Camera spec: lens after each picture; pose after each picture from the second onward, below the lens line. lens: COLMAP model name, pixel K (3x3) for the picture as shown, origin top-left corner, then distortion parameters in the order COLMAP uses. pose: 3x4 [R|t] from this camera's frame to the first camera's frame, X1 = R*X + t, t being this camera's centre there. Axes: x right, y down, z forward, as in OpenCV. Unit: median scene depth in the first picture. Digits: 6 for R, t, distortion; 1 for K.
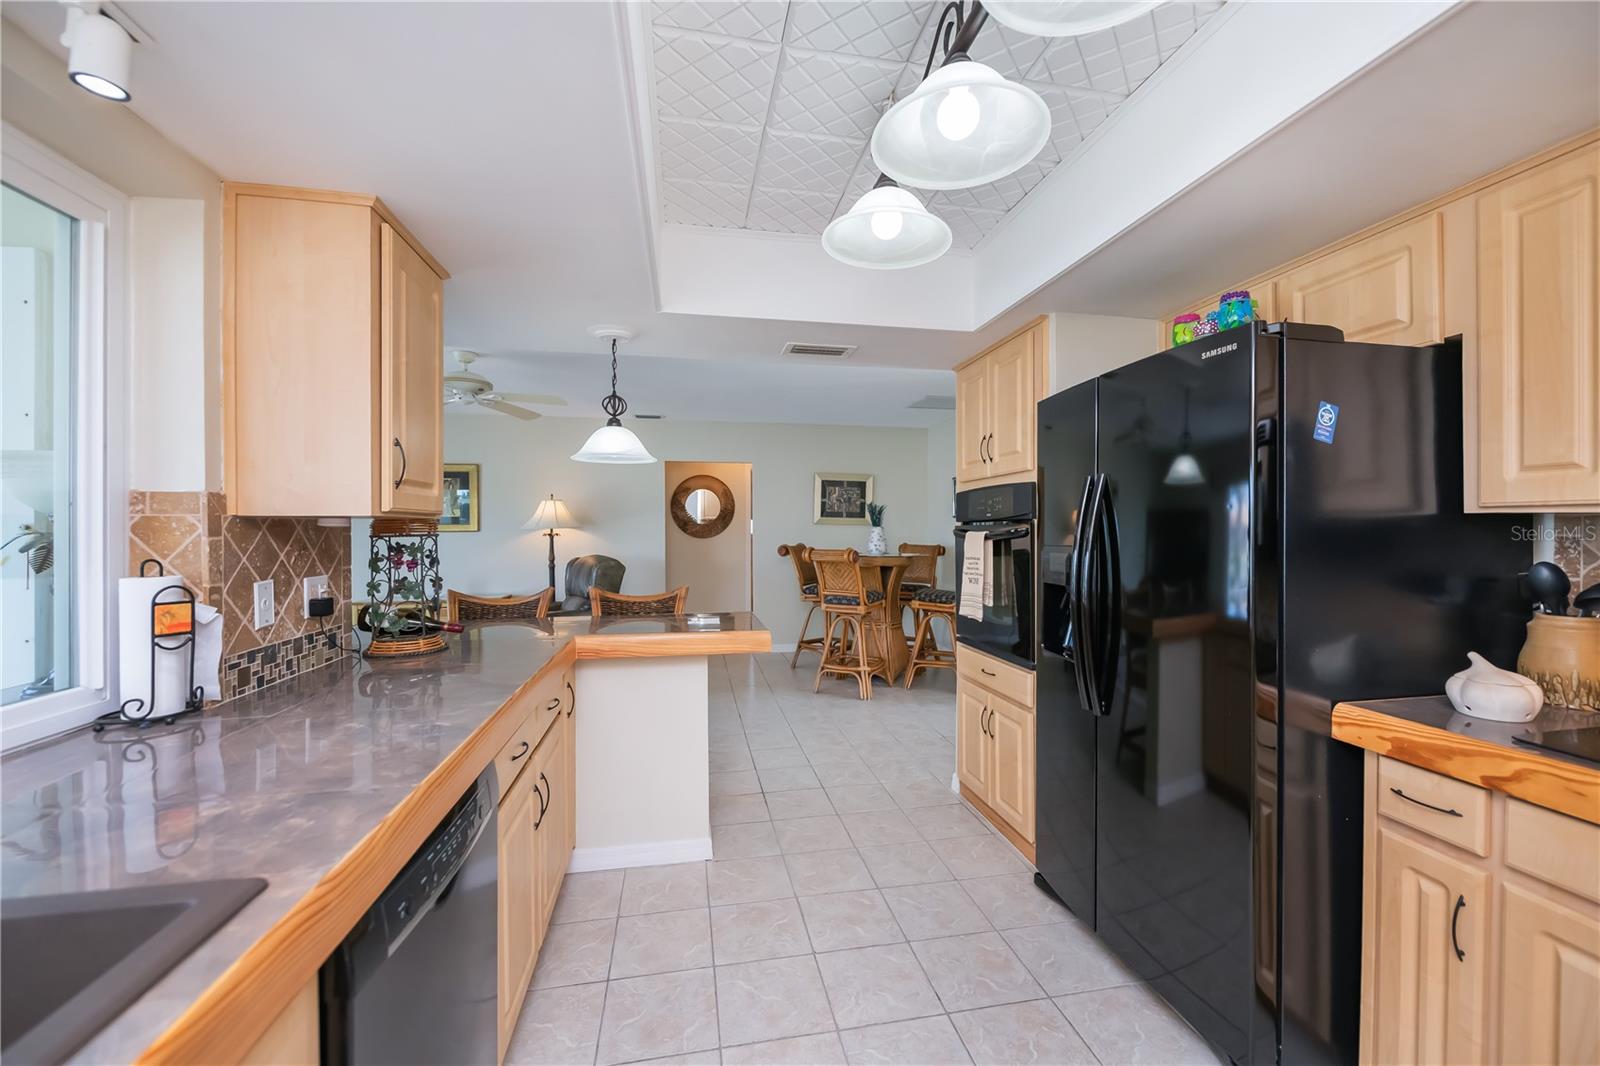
lens RADIAL K [[649.5, 0, 800.0], [0, 649.5, 533.0], [0, 0, 1]] dist [0.000197, -0.000030]
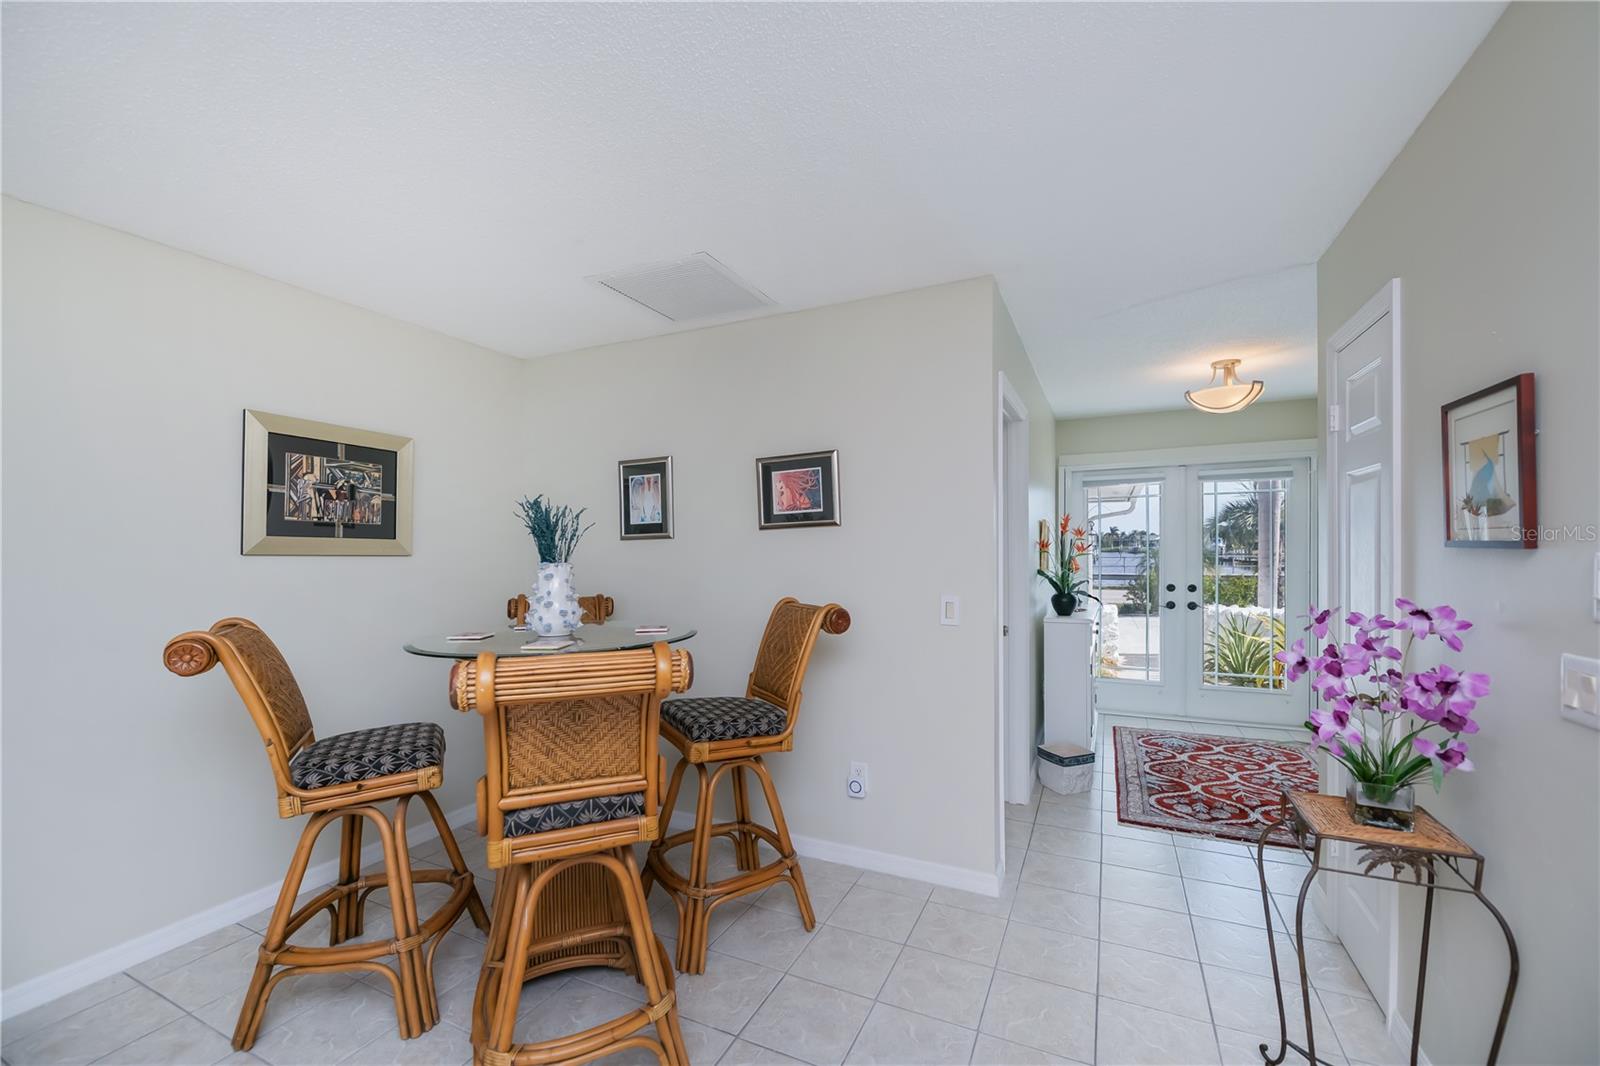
lens RADIAL K [[650.0, 0, 822.0], [0, 650.0, 554.1], [0, 0, 1]] dist [0.001316, 0.000214]
pose [[0.574286, -0.013274, 0.818547, -0.100457], [0.014237, 0.999879, 0.006227, -0.014234], [-0.818531, 0.008077, 0.574405, 0.638609]]
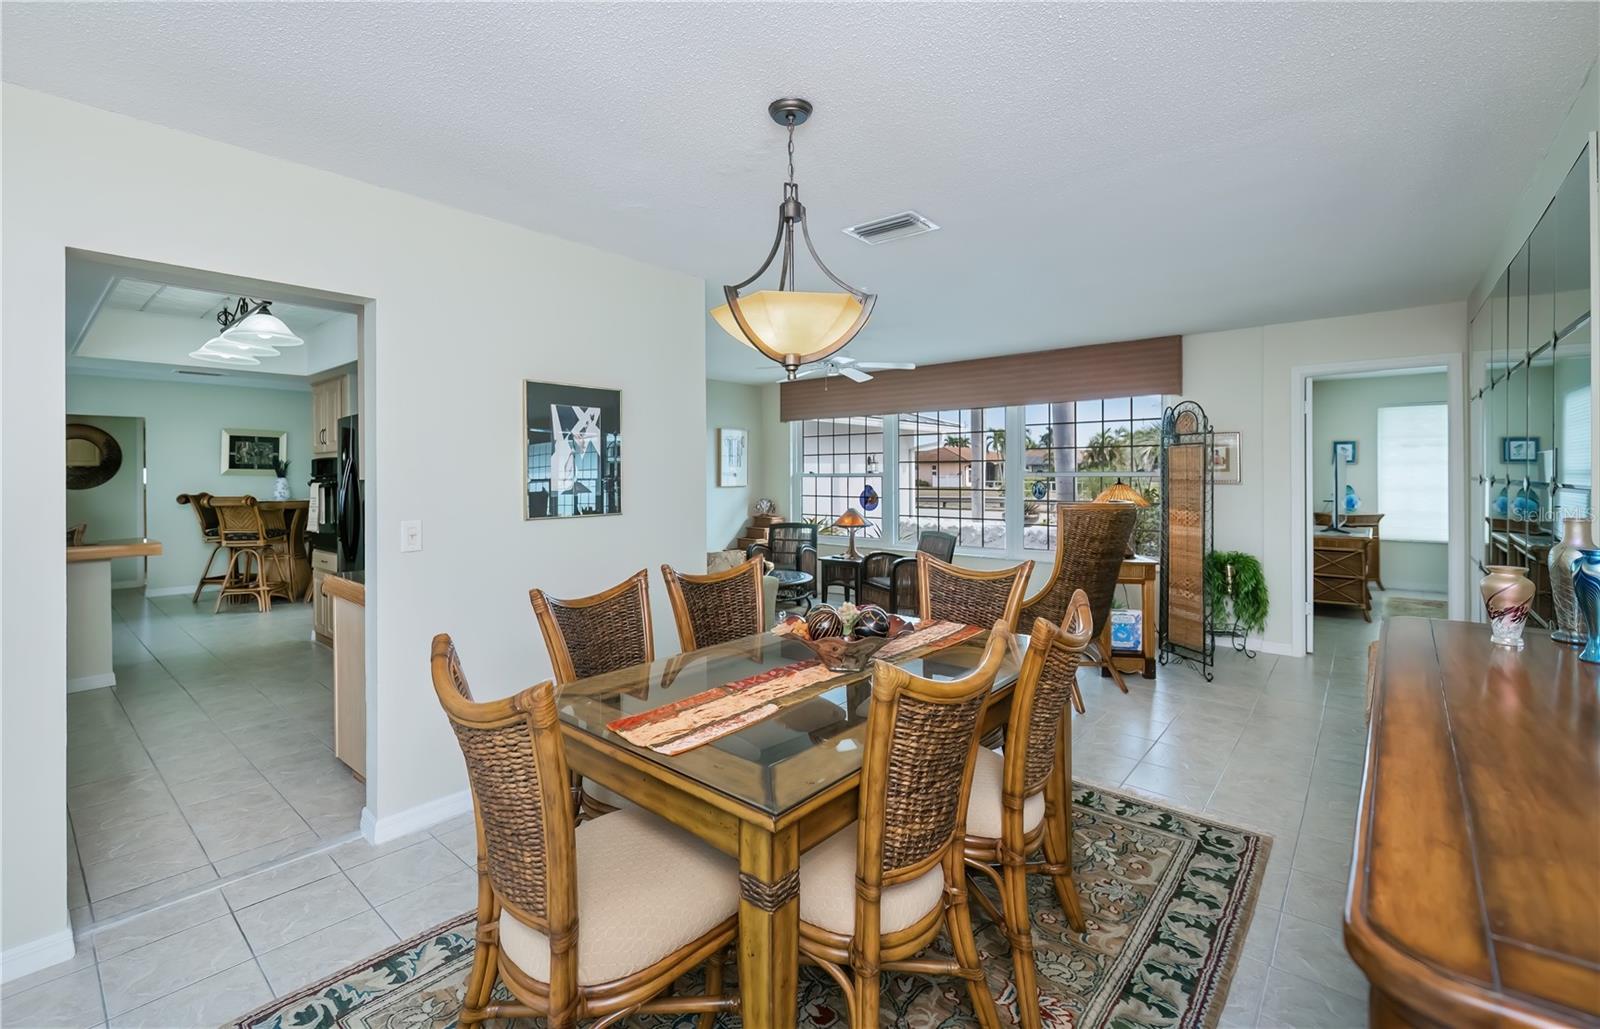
lens RADIAL K [[695.0, 0, 794.4], [0, 695.0, 477.2], [0, 0, 1]] dist [0.003523, -0.006106]
pose [[0.778689, -0.004356, 0.627395, 0.046868], [0.005815, 0.999983, -0.000275, -0.004706], [-0.627383, 0.003862, 0.778702, -0.624840]]
